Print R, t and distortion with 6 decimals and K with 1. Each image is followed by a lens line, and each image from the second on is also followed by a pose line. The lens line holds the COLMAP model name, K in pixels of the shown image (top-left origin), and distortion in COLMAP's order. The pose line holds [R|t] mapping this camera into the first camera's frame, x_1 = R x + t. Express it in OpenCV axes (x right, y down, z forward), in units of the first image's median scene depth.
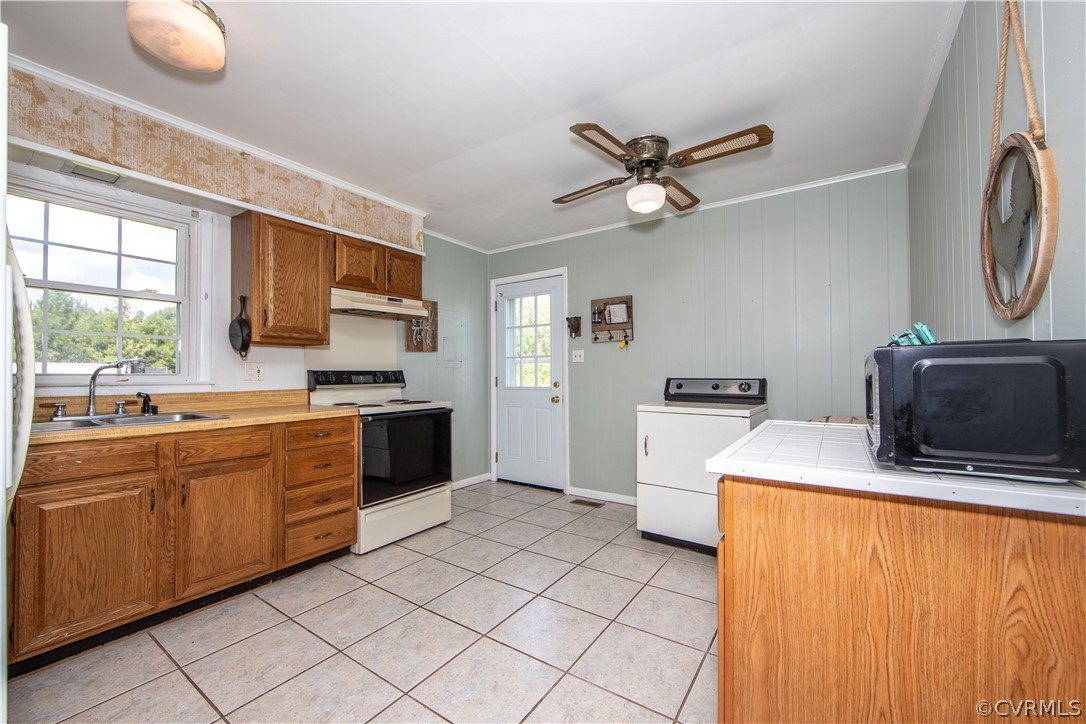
lens RADIAL K [[437.0, 0, 540.8], [0, 437.0, 366.0], [0, 0, 1]] dist [-0.012113, 0.000106]
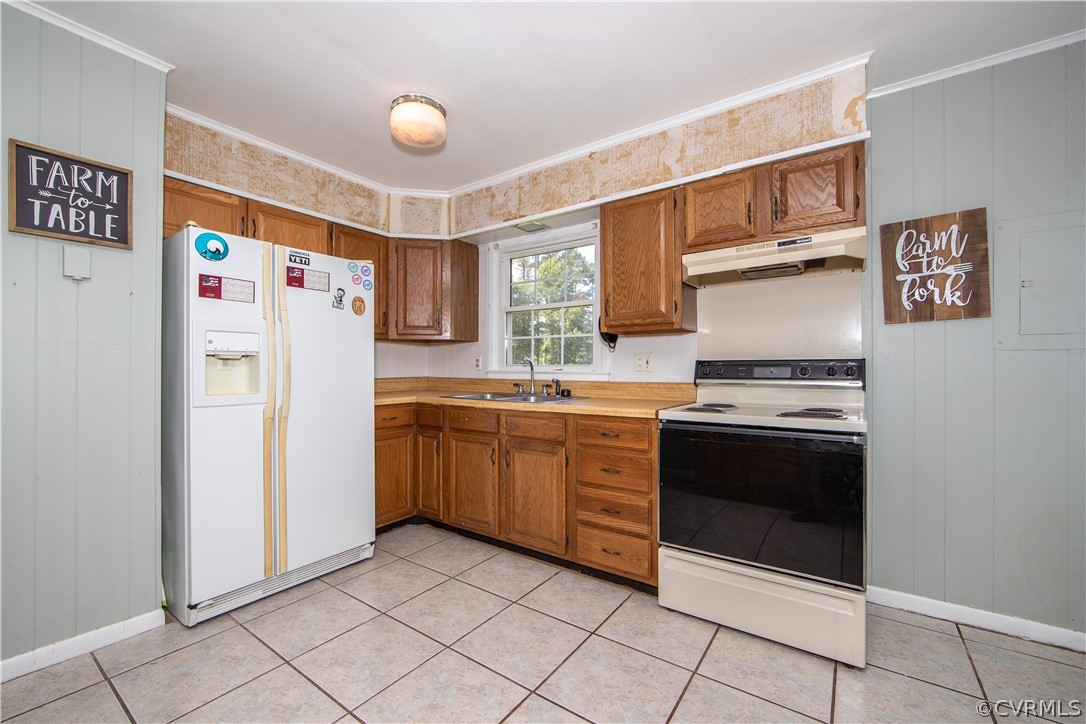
lens RADIAL K [[437.0, 0, 540.8], [0, 437.0, 366.0], [0, 0, 1]] dist [-0.012113, 0.000106]
pose [[-0.020014, -0.002100, -0.999797, 0.343288], [0.014719, 0.999889, -0.002395, 0.020678], [0.999691, -0.014764, -0.019981, 0.828530]]
